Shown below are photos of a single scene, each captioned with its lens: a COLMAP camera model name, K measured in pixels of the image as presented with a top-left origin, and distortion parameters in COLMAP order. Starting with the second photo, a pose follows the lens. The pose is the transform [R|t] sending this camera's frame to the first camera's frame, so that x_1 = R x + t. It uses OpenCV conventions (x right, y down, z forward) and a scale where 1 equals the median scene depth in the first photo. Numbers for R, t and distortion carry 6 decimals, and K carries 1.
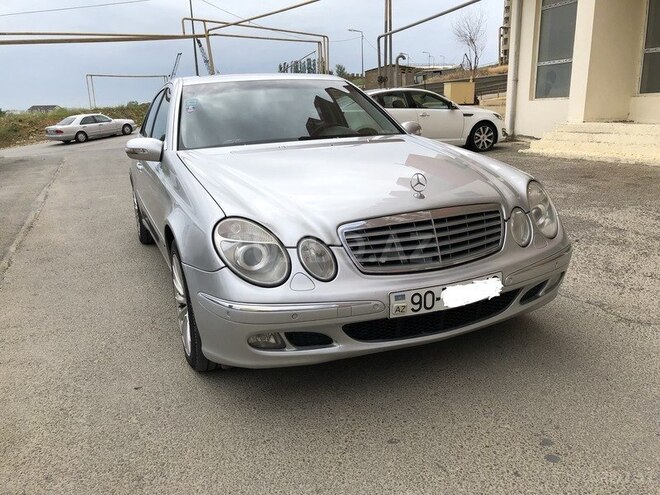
lens RADIAL K [[547.0, 0, 331.8], [0, 547.0, 247.1], [0, 0, 1]] dist [0.018325, -0.003099]
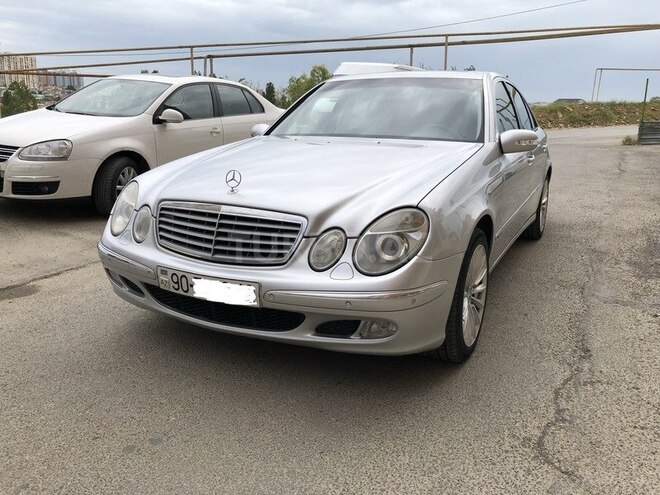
lens RADIAL K [[547.0, 0, 331.8], [0, 547.0, 247.1], [0, 0, 1]] dist [0.018325, -0.003099]
pose [[0.624476, 0.232497, -0.745637, 1.147853], [-0.224544, 0.967806, 0.113715, -0.161824], [0.748071, 0.096416, 0.656577, 0.495374]]
